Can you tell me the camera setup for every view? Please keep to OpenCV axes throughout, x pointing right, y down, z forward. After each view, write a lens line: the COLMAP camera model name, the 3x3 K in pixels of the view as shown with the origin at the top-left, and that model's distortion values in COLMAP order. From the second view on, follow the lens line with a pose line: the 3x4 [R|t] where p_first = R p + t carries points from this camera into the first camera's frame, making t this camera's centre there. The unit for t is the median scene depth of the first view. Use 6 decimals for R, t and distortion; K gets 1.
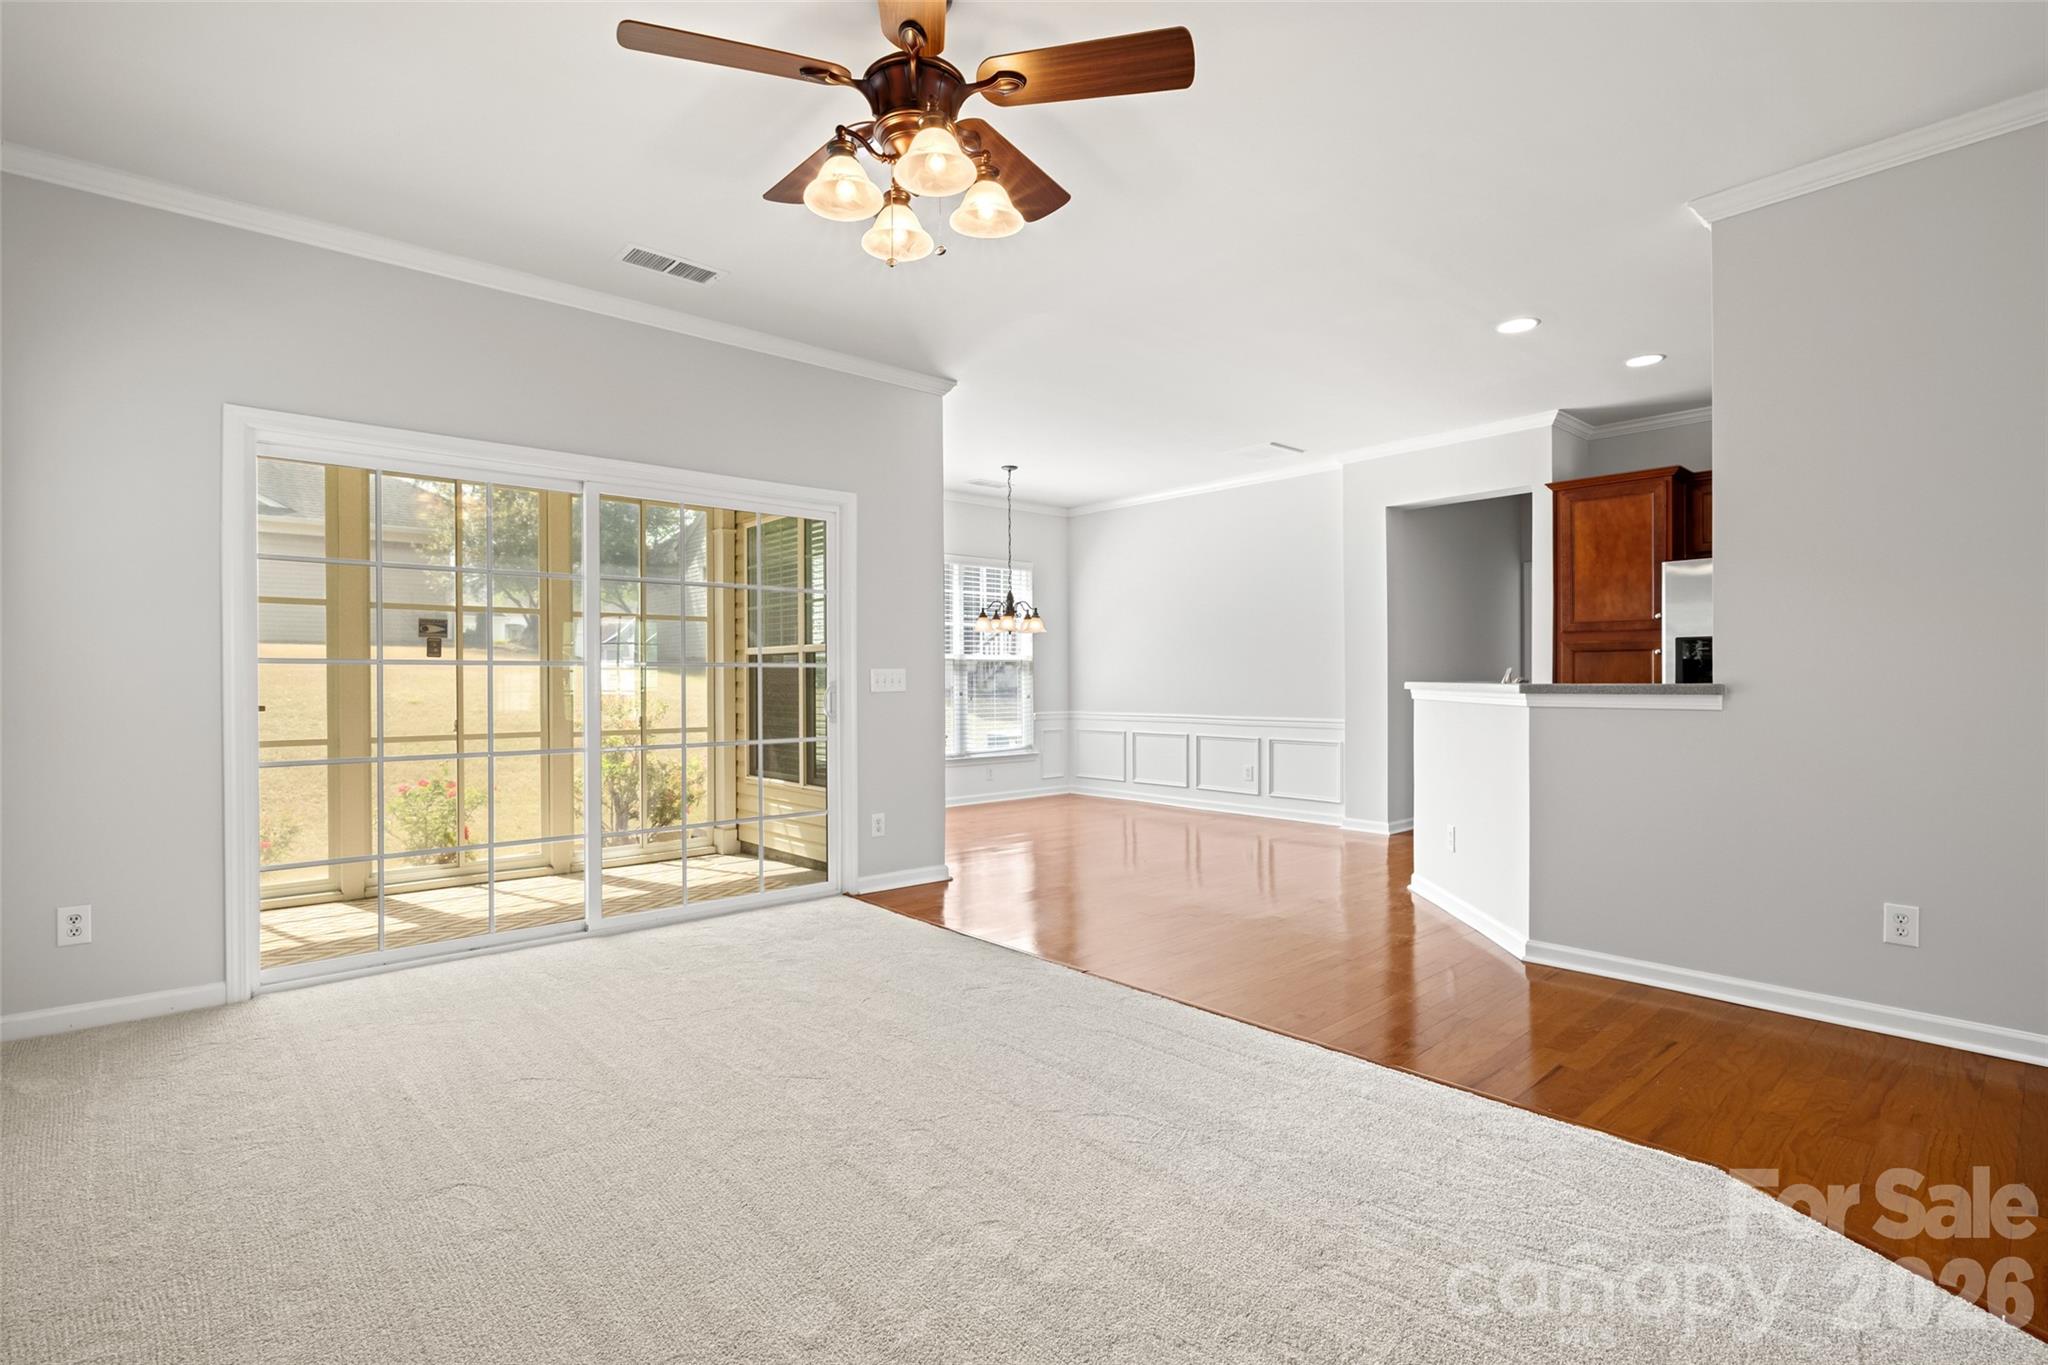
lens RADIAL K [[978.7, 0, 1030.2], [0, 978.7, 689.4], [0, 0, 1]] dist [0.002887, 0.000093]
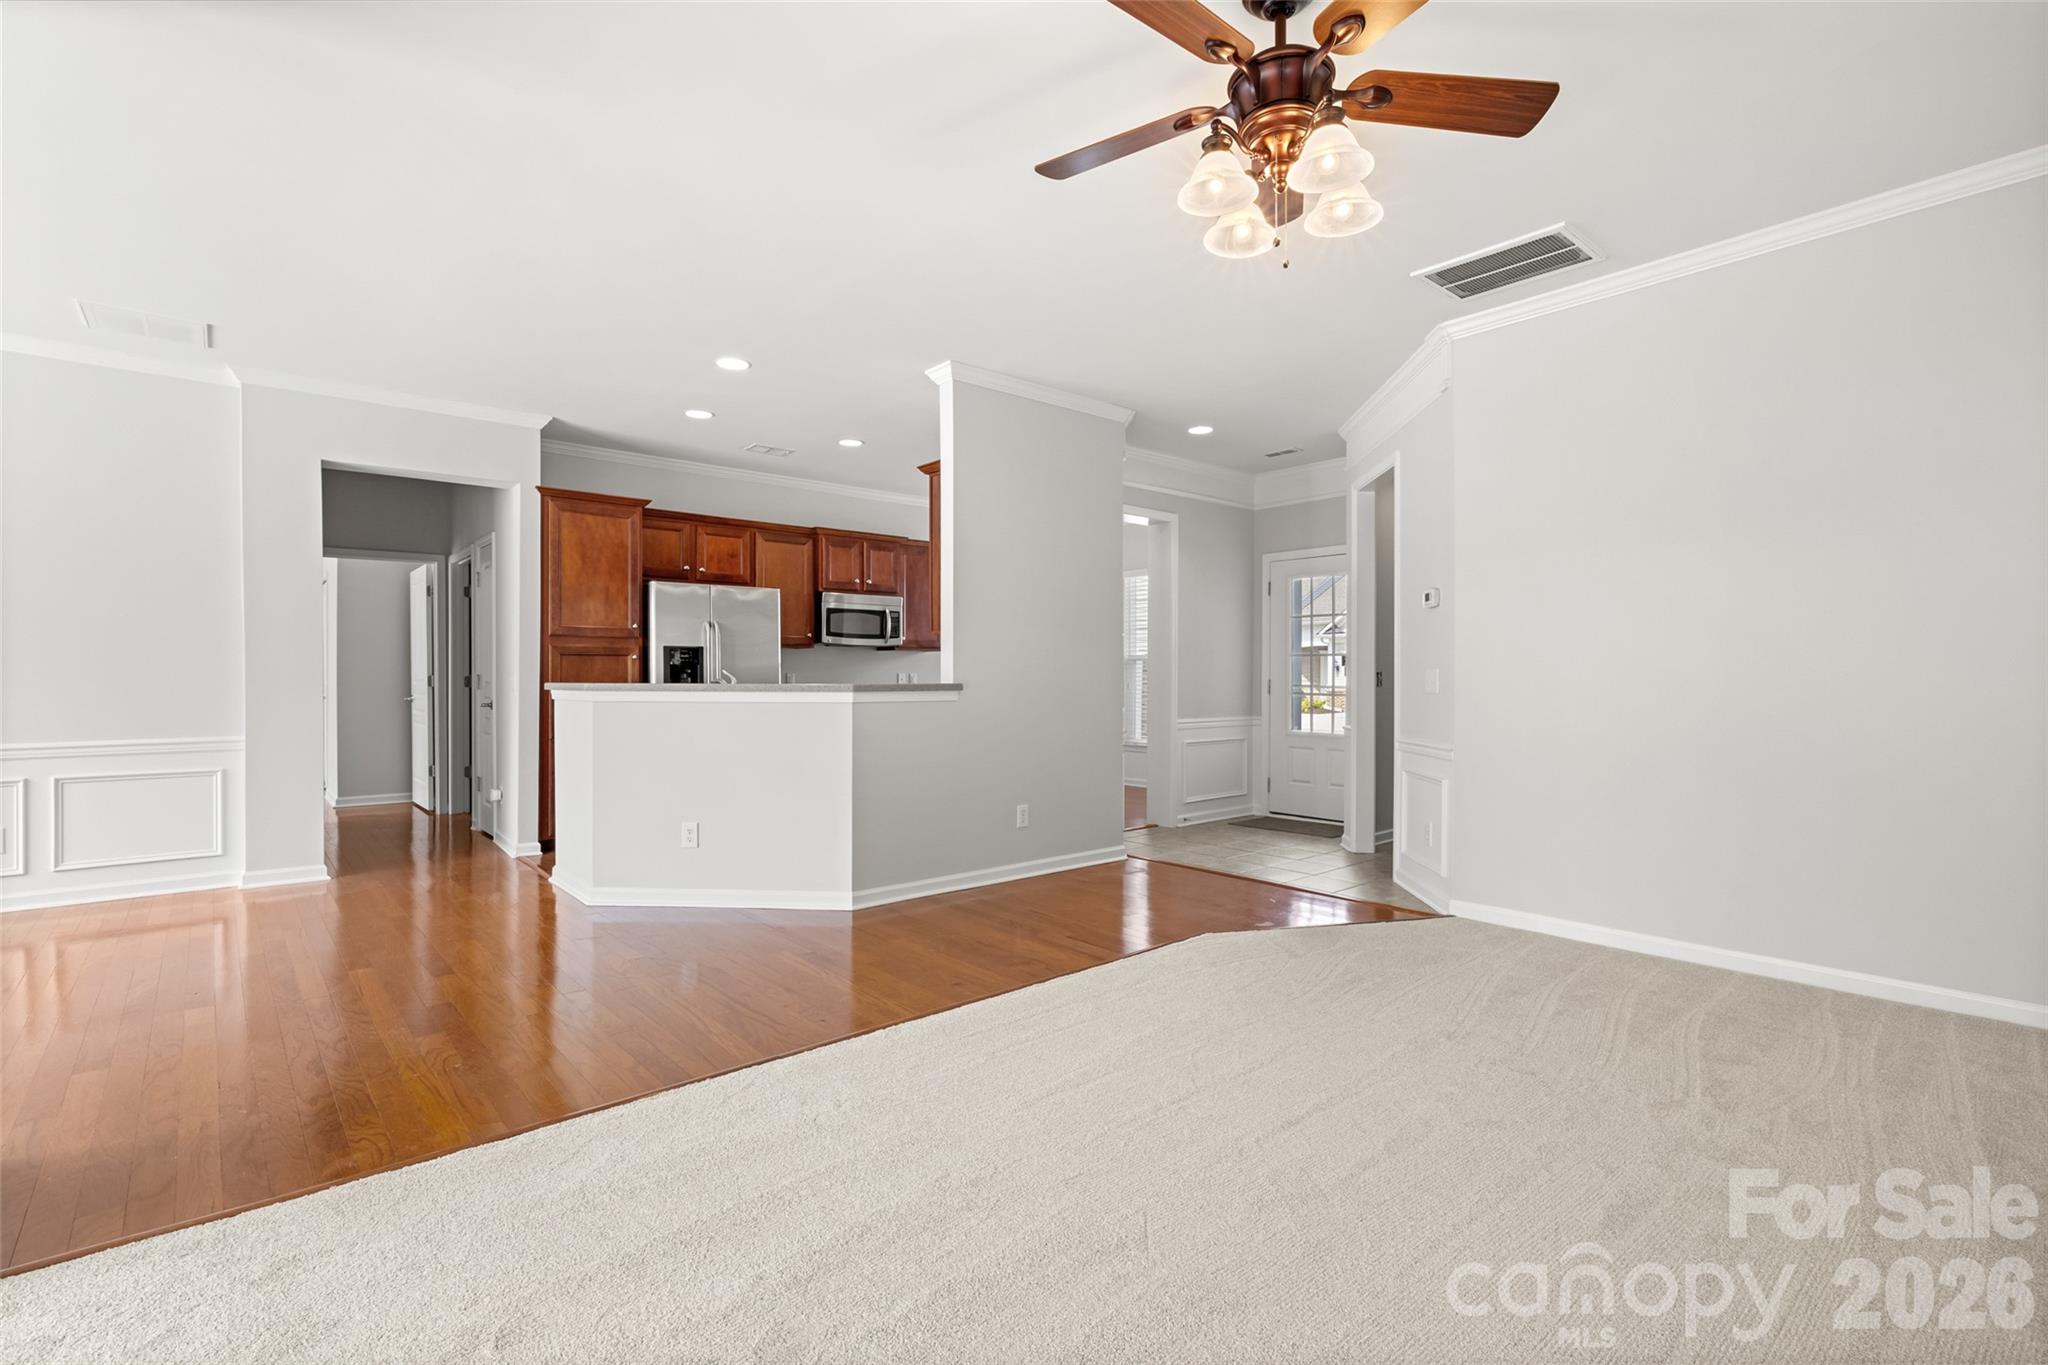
lens RADIAL K [[922.5, 0, 1027.5], [0, 922.5, 685.3], [0, 0, 1]] dist [-0.015721, -0.000314]
pose [[0.009760, 0.000285, 0.999952, -0.453607], [0.012783, 0.999918, -0.000410, 0.000875], [-0.999871, 0.012786, 0.009755, 0.549365]]
